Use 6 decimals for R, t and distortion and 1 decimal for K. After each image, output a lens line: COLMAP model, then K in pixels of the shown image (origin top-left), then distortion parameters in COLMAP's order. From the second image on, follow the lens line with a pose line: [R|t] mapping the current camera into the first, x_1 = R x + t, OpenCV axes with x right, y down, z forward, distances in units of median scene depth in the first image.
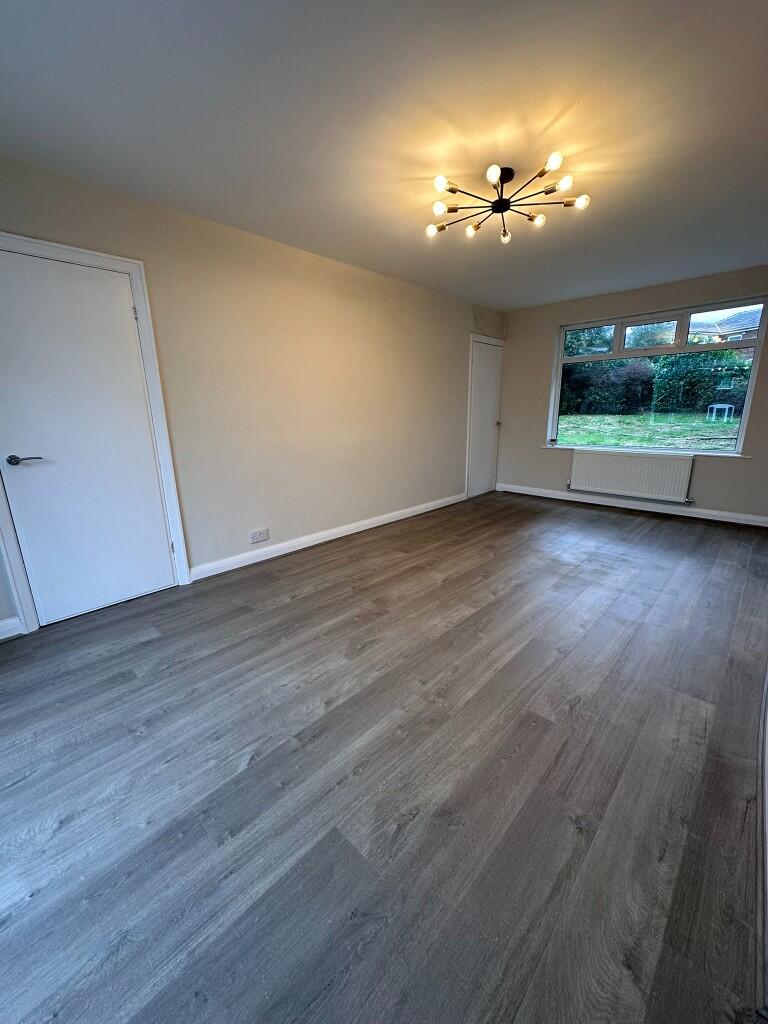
lens RADIAL K [[408.3, 0, 384.0], [0, 408.3, 512.0], [0, 0, 1]] dist [-0.002060, -0.000078]
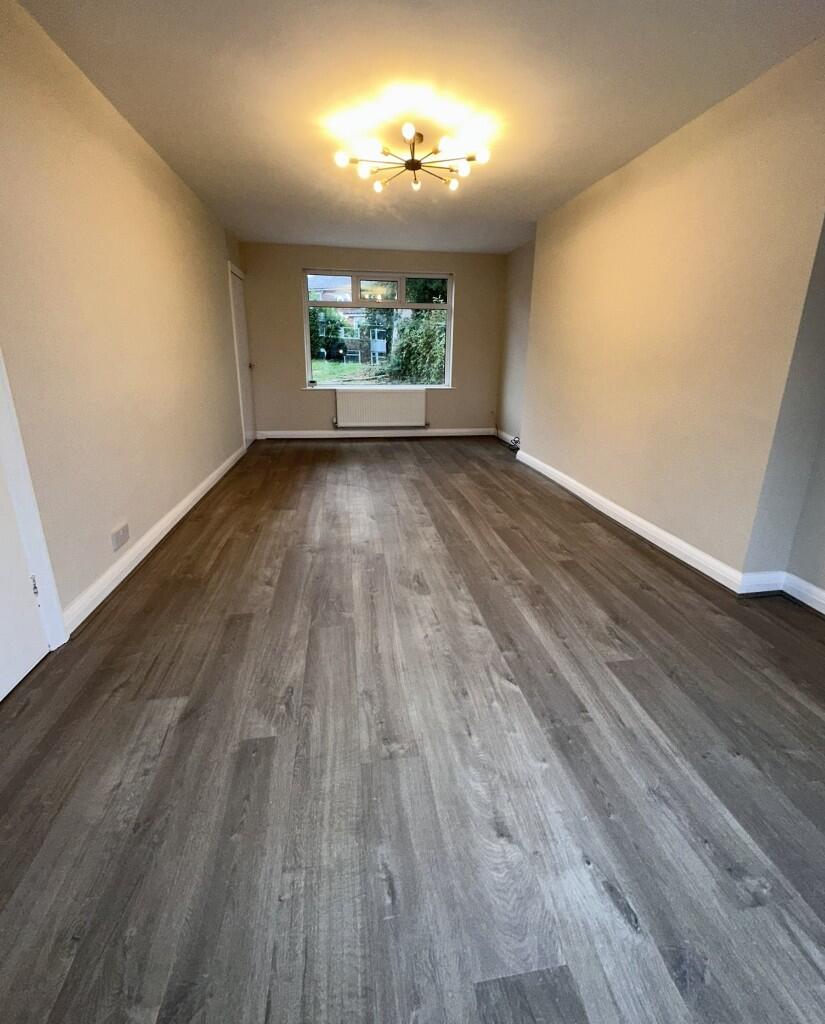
lens RADIAL K [[447.1, 0, 412.5], [0, 447.1, 475.2], [0, 0, 1]] dist [-0.003304, -0.000218]
pose [[0.607486, -0.188169, 0.771721, -0.918951], [0.175651, 0.979308, 0.100515, -0.042317], [-0.774666, 0.074492, 0.627968, 0.328821]]
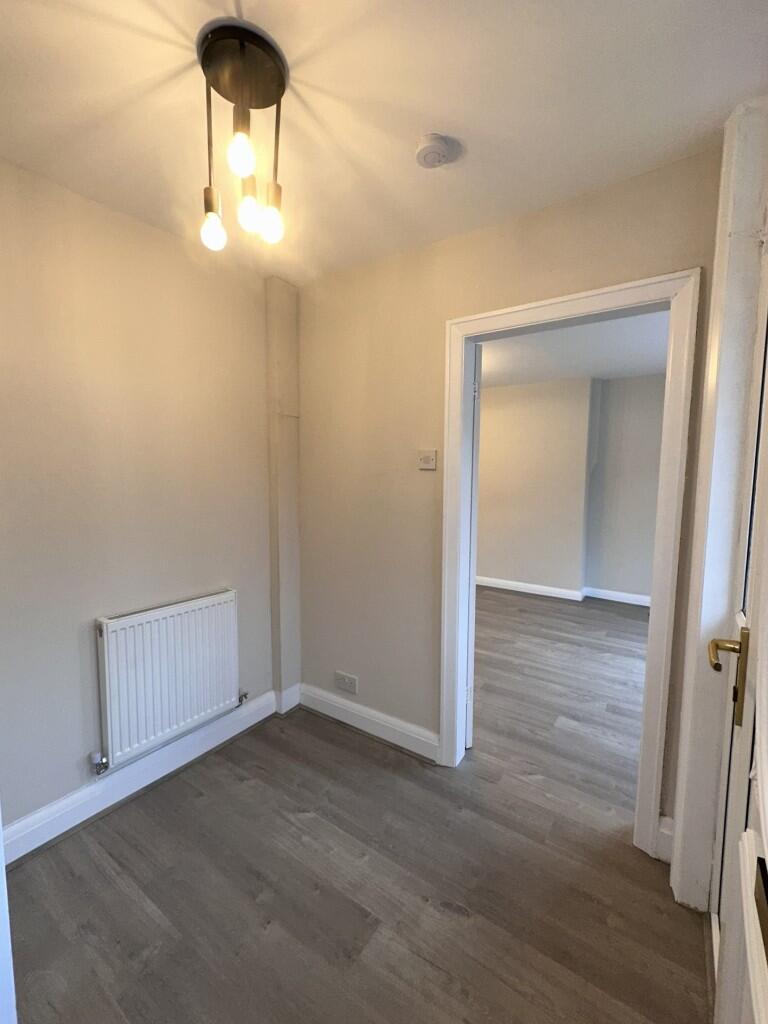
lens RADIAL K [[438.6, 0, 385.8], [0, 438.6, 490.8], [0, 0, 1]] dist [-0.001590, -0.000525]
pose [[-0.164425, -0.026938, 0.986022, -1.794479], [0.243735, 0.967519, 0.067077, -0.503037], [-0.955802, 0.251357, -0.152518, 1.667940]]
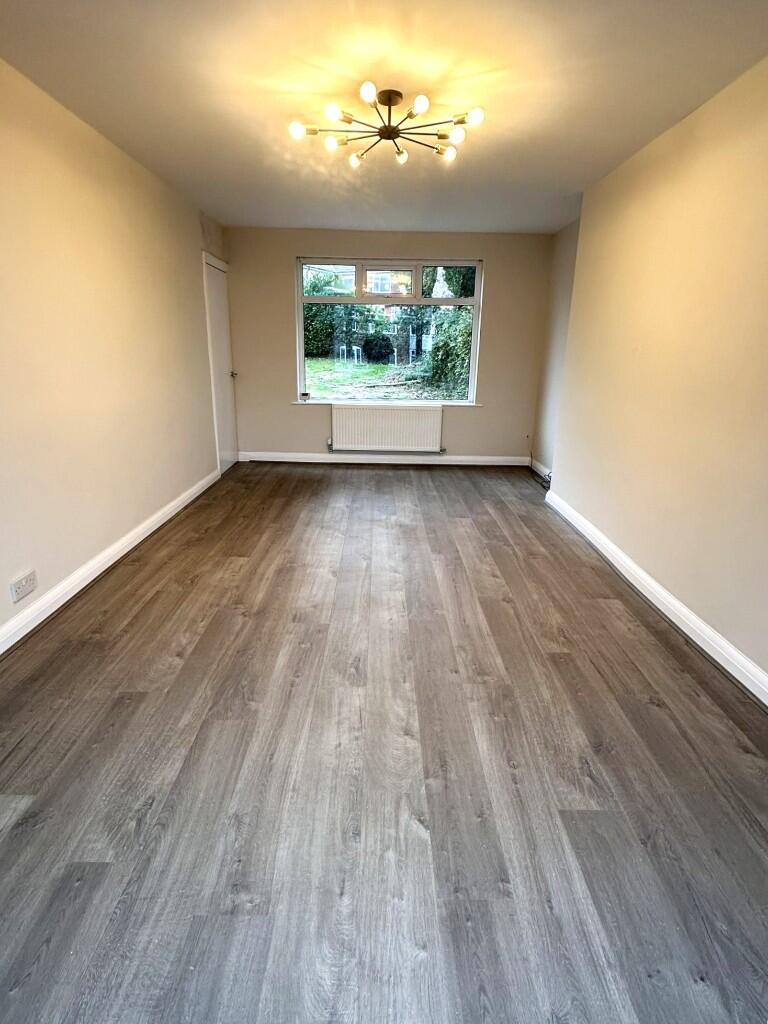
lens RADIAL K [[539.9, 0, 384.0], [0, 539.9, 512.0], [0, 0, 1]] dist [-0.001526, -0.001382]
pose [[0.716568, -0.176507, 0.674815, -0.722104], [0.143700, 0.984056, 0.104802, -0.079725], [-0.682554, 0.021873, 0.730507, 0.199700]]
